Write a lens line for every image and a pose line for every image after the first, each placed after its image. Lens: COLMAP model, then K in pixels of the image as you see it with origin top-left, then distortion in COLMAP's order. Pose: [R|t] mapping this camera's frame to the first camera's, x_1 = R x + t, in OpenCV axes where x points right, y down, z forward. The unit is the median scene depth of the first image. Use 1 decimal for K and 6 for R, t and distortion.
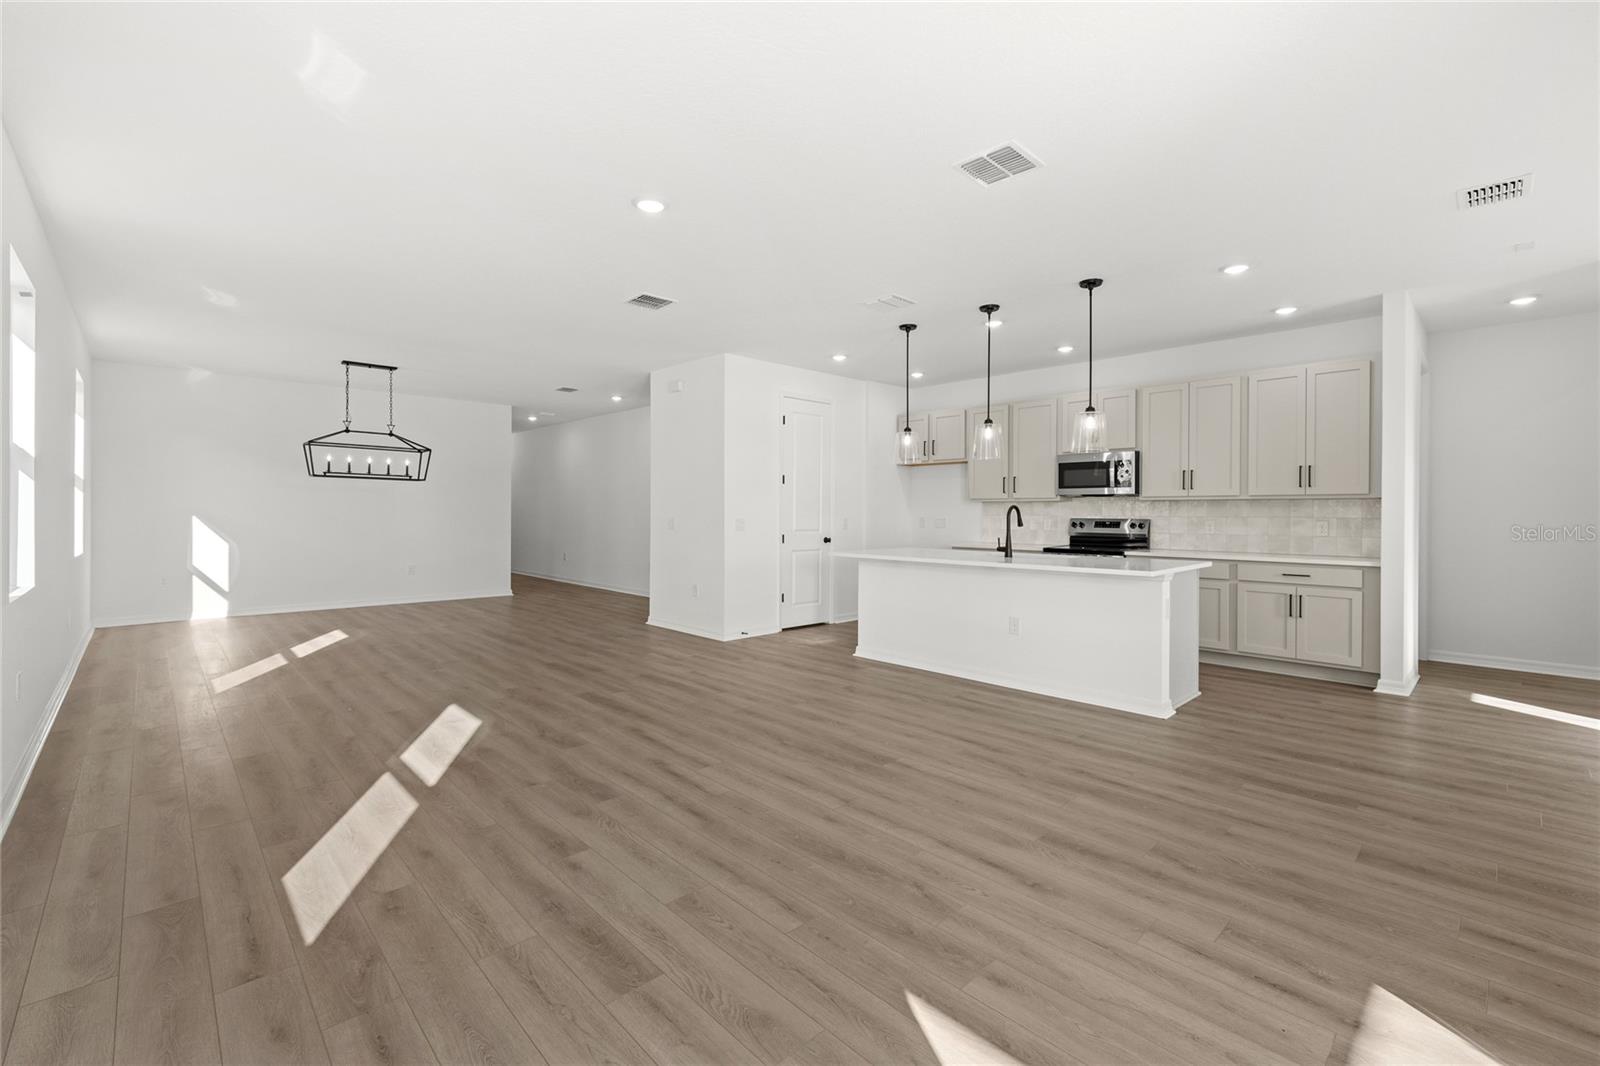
lens RADIAL K [[685.3, 0, 797.4], [0, 685.3, 514.6], [0, 0, 1]] dist [-0.001328, 0.000236]
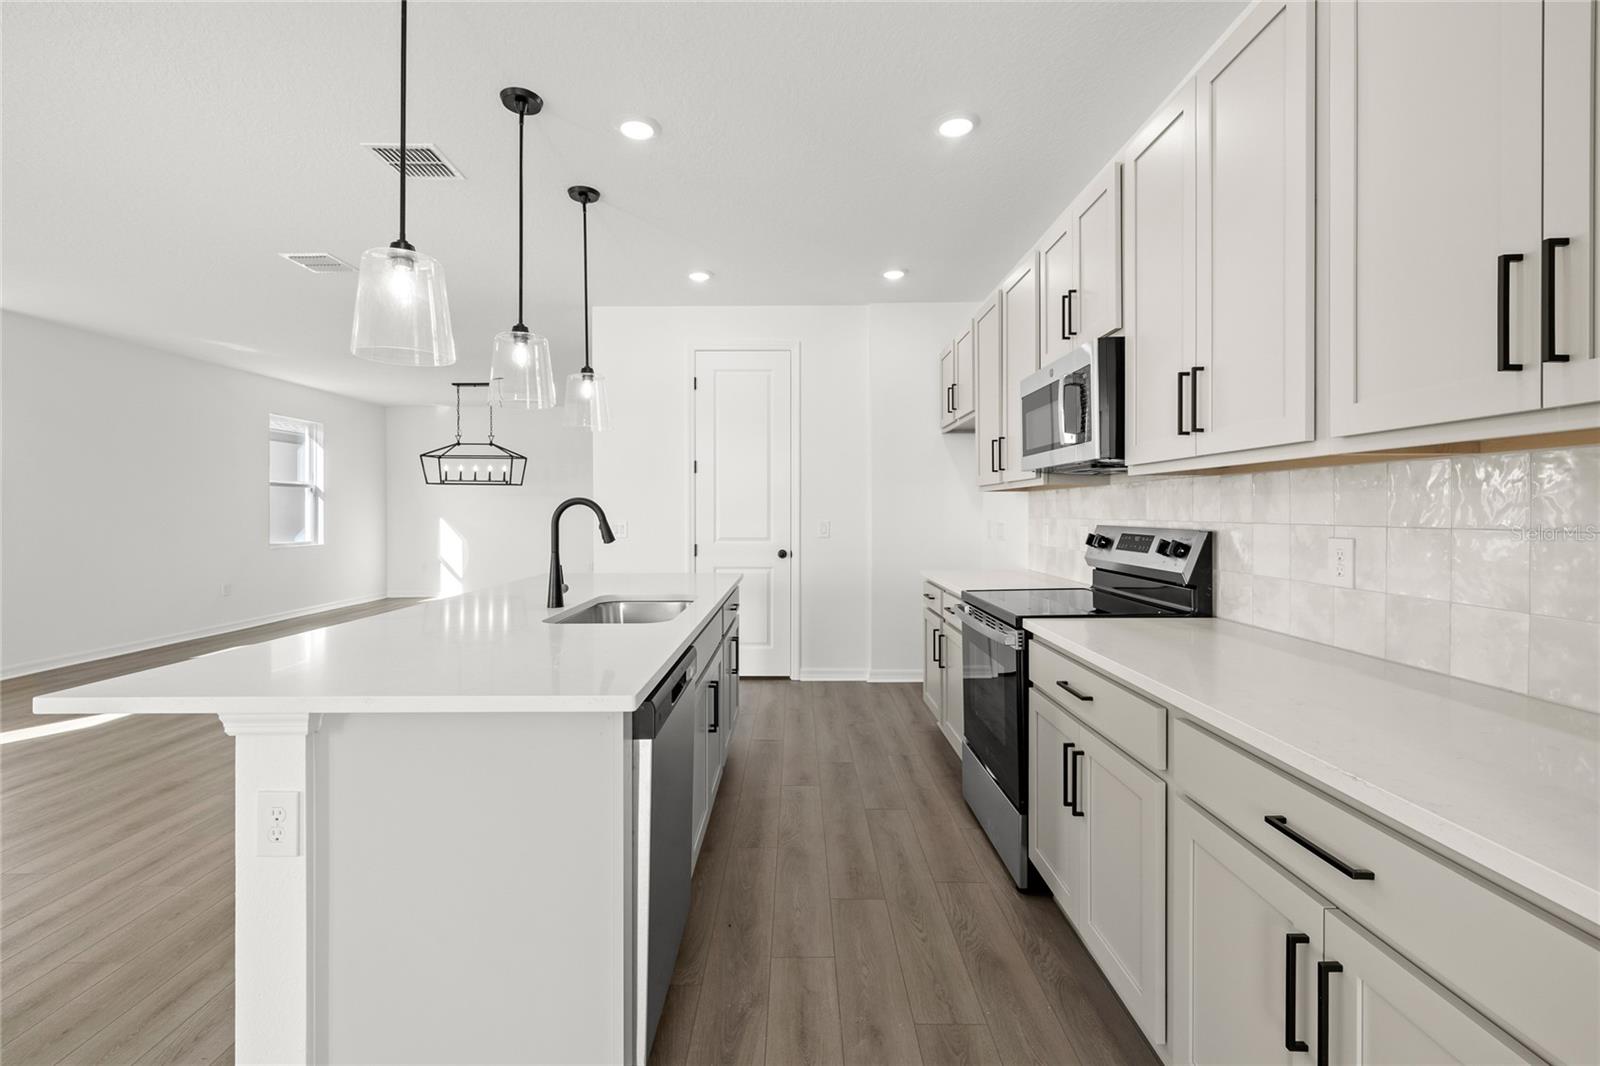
lens RADIAL K [[685.3, 0, 793.3], [0, 685.3, 514.9], [0, 0, 1]] dist [-0.001328, 0.000236]
pose [[0.721163, -0.001235, -0.692764, 0.694891], [0.001440, 0.999999, -0.000284, -0.001649], [0.692764, -0.000792, 0.721164, 0.706727]]
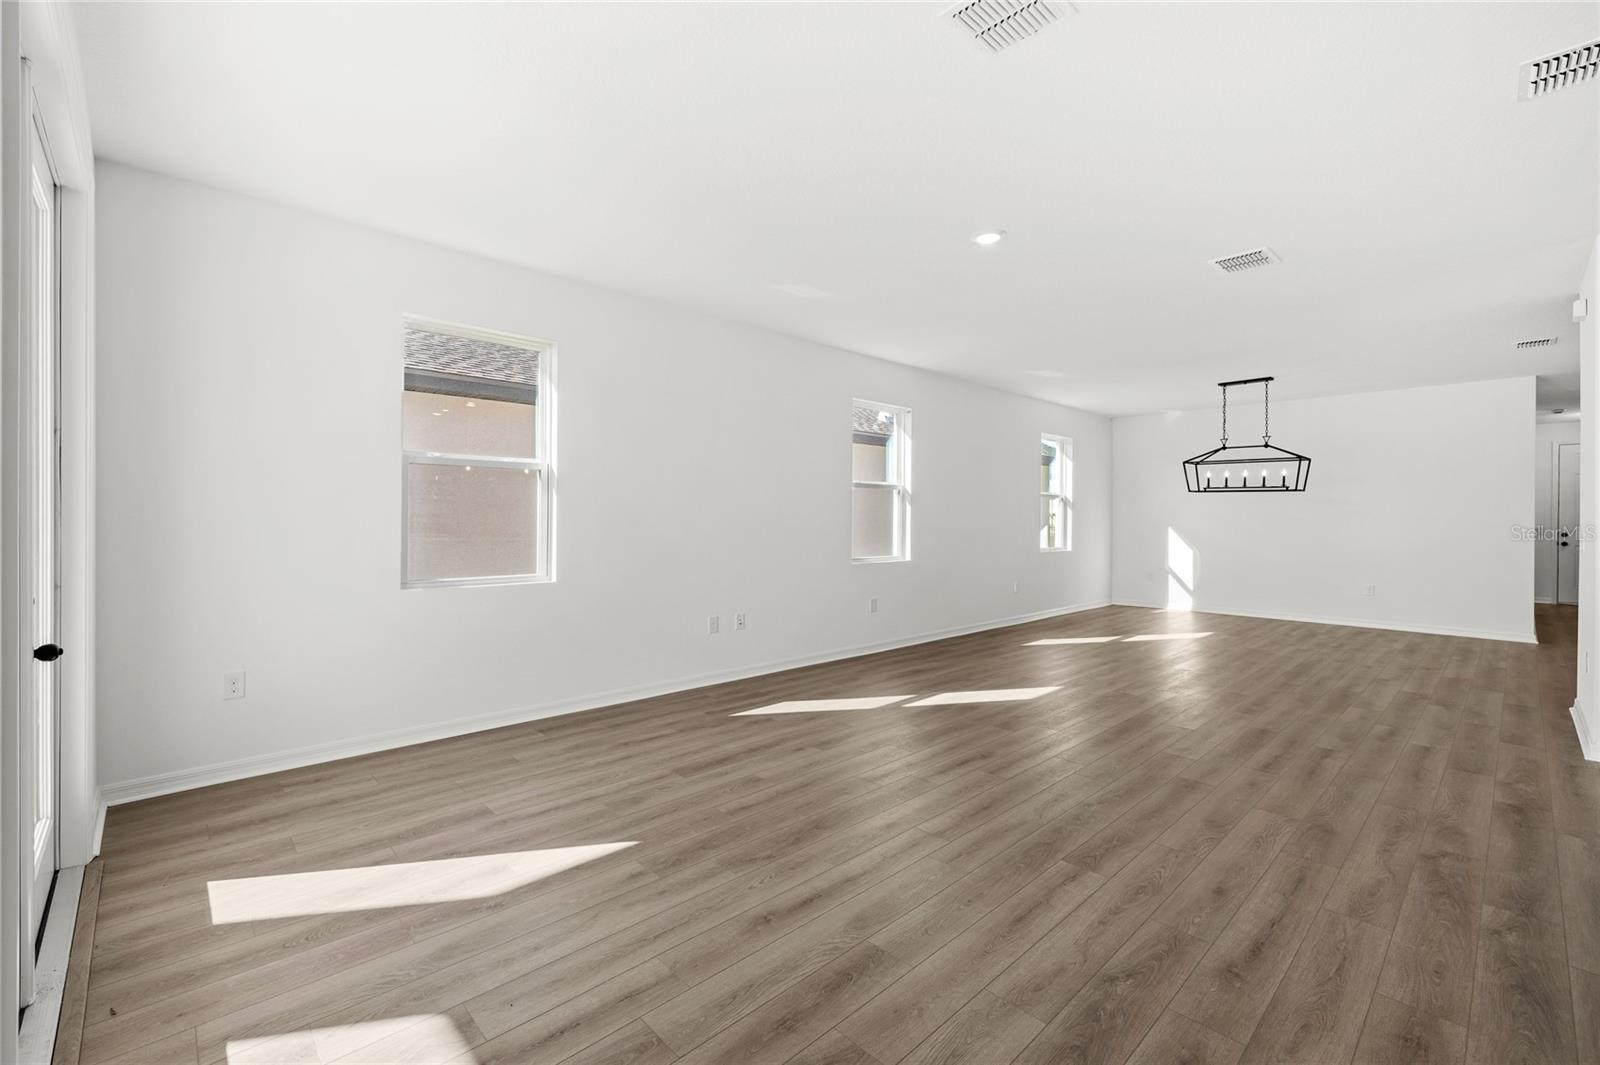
lens RADIAL K [[685.3, 0, 796.7], [0, 685.3, 521.5], [0, 0, 1]] dist [-0.001328, 0.000236]
pose [[-0.002459, -0.000809, -0.999997, 0.524264], [-0.009637, 0.999953, -0.000785, -0.000349], [0.999951, 0.009635, -0.002466, 0.425271]]
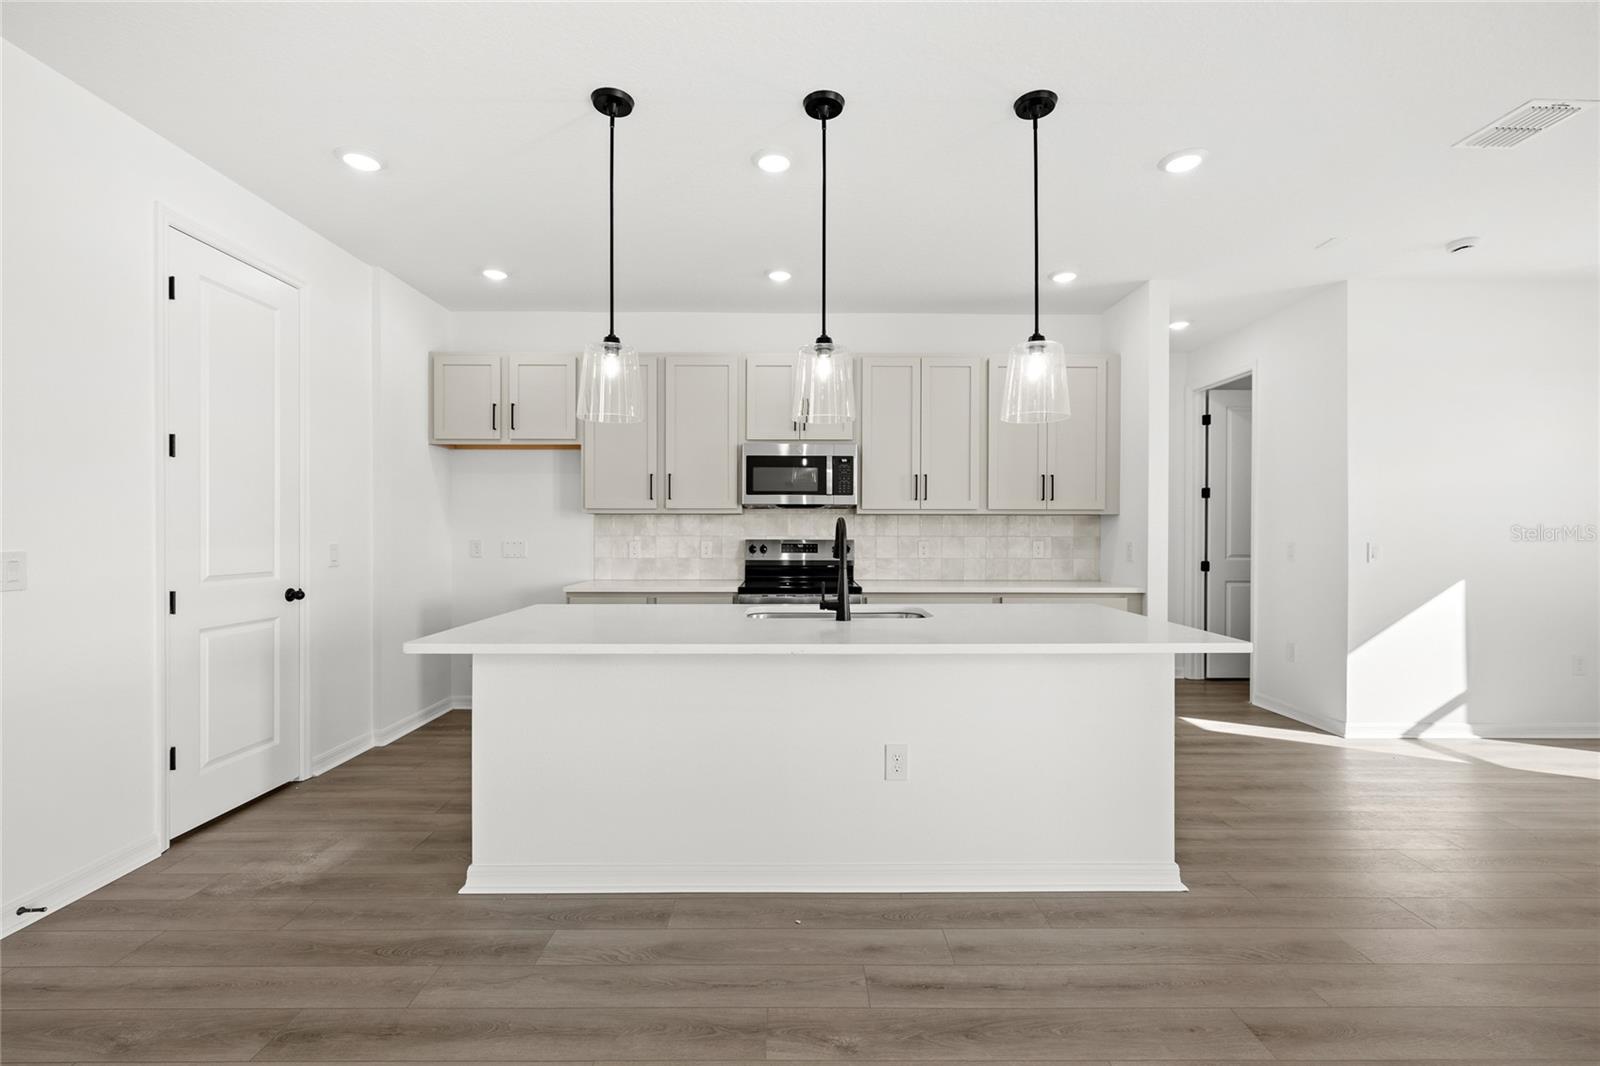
lens RADIAL K [[685.3, 0, 799.6], [0, 685.3, 537.8], [0, 0, 1]] dist [-0.001328, 0.000236]
pose [[0.682531, -0.009521, 0.730795, -0.075419], [0.004275, 0.999950, 0.009035, -0.003153], [-0.730844, -0.003043, 0.682537, 0.621822]]
